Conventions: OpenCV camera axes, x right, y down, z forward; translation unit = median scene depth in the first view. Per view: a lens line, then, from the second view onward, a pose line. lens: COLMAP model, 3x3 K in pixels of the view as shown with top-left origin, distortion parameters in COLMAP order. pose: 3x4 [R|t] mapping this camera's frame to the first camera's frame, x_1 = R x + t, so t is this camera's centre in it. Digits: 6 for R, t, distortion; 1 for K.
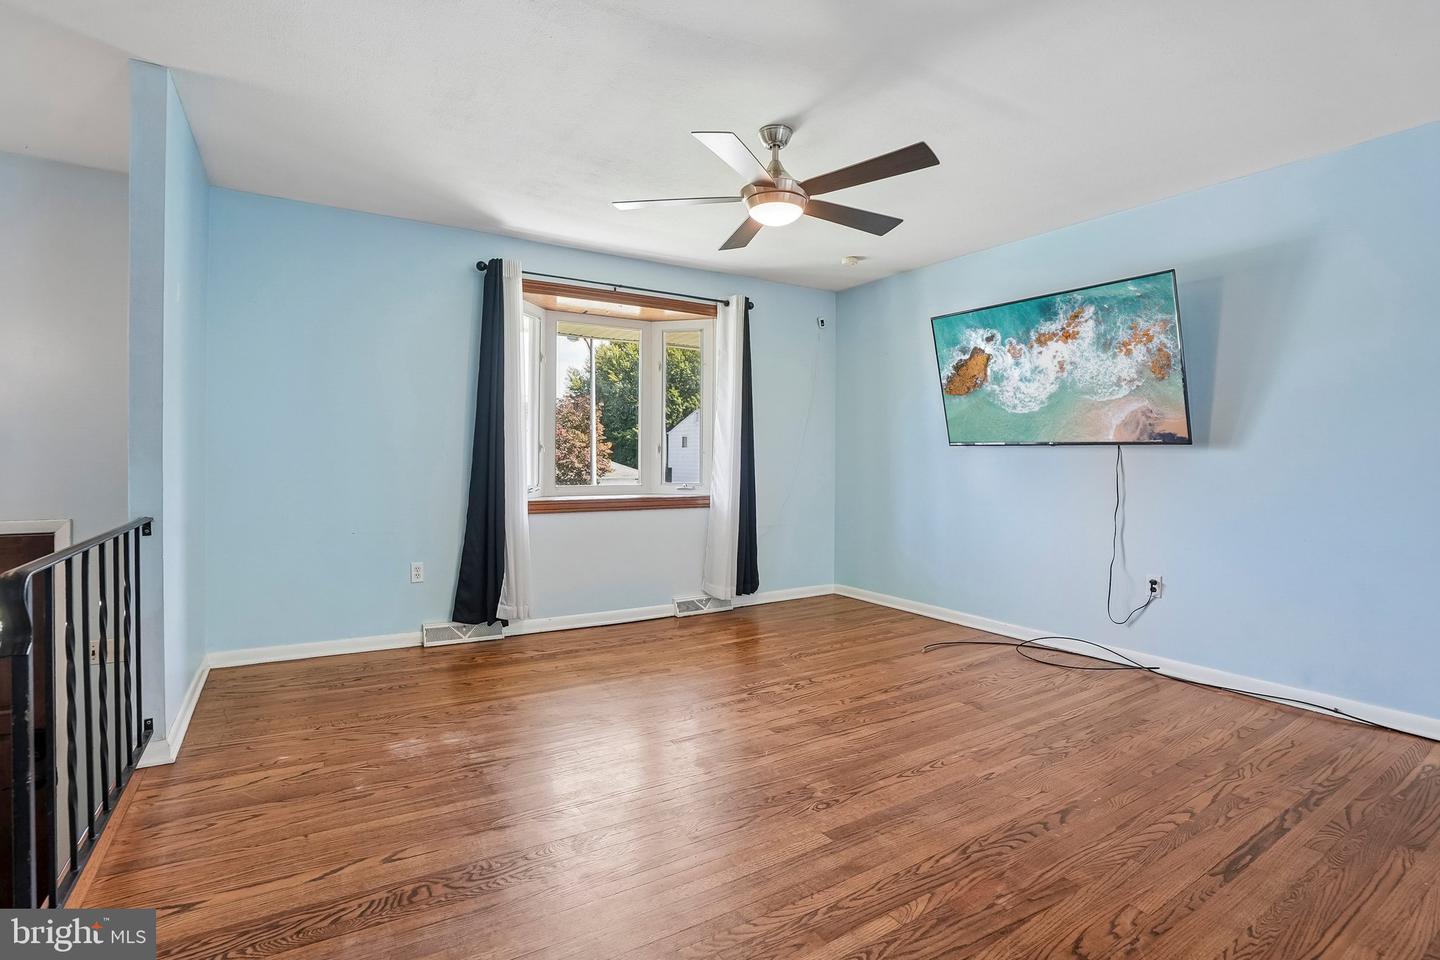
lens RADIAL K [[672.3, 0, 722.6], [0, 672.3, 468.4], [0, 0, 1]] dist [-0.058463, 0.007414]
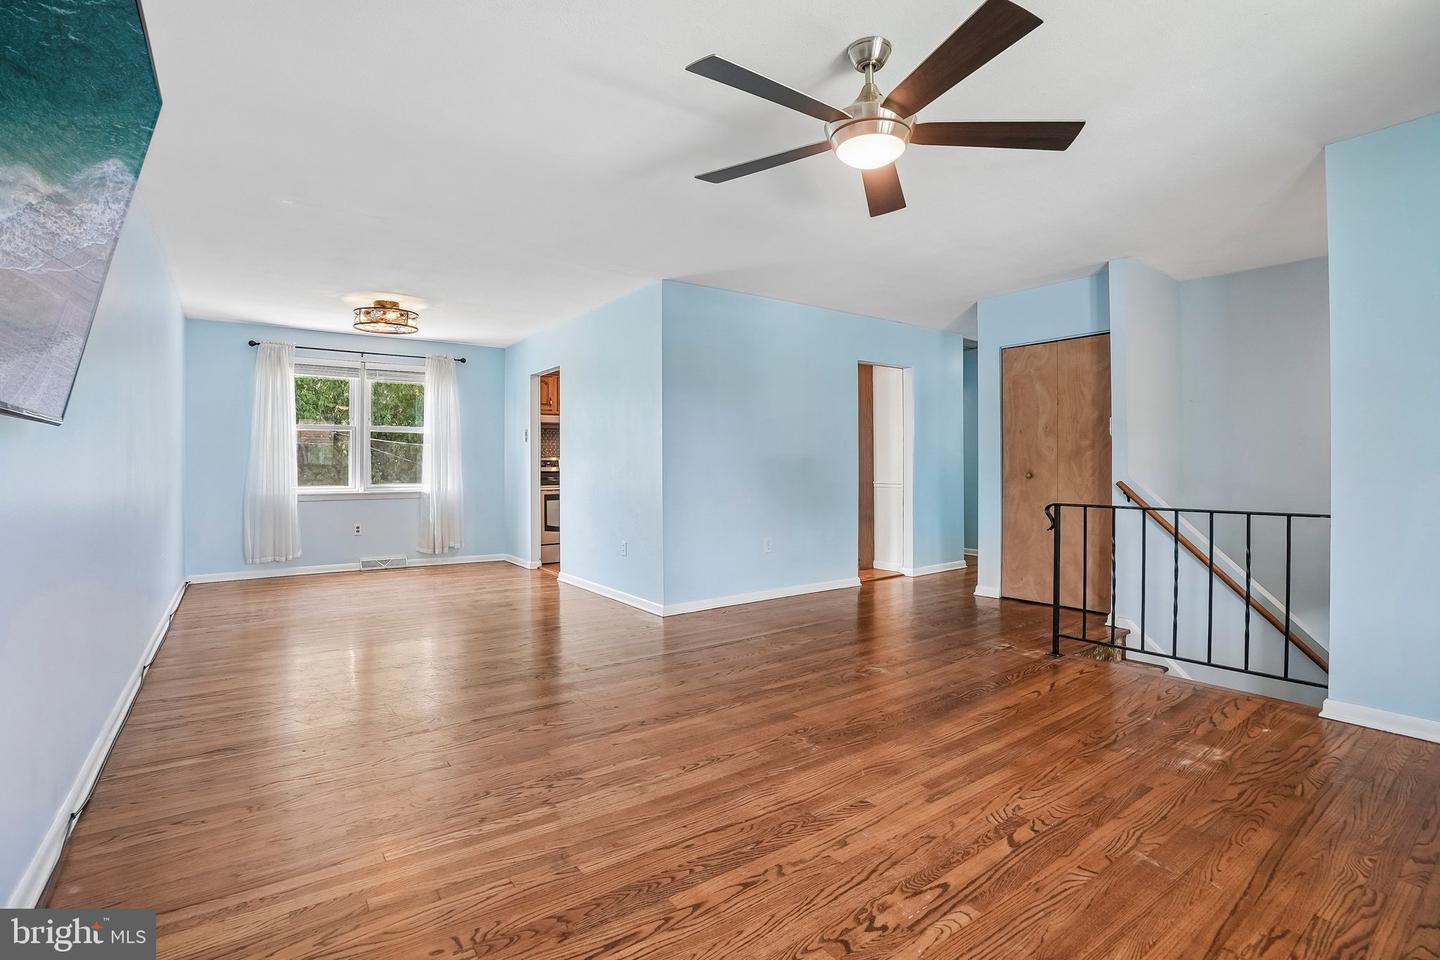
lens RADIAL K [[672.3, 0, 723.5], [0, 672.3, 466.3], [0, 0, 1]] dist [-0.058463, 0.007414]
pose [[-0.997557, -0.009514, -0.069201, 0.317086], [-0.010461, 0.999856, 0.013331, -0.020768], [0.069064, 0.014022, -0.997514, 1.822908]]
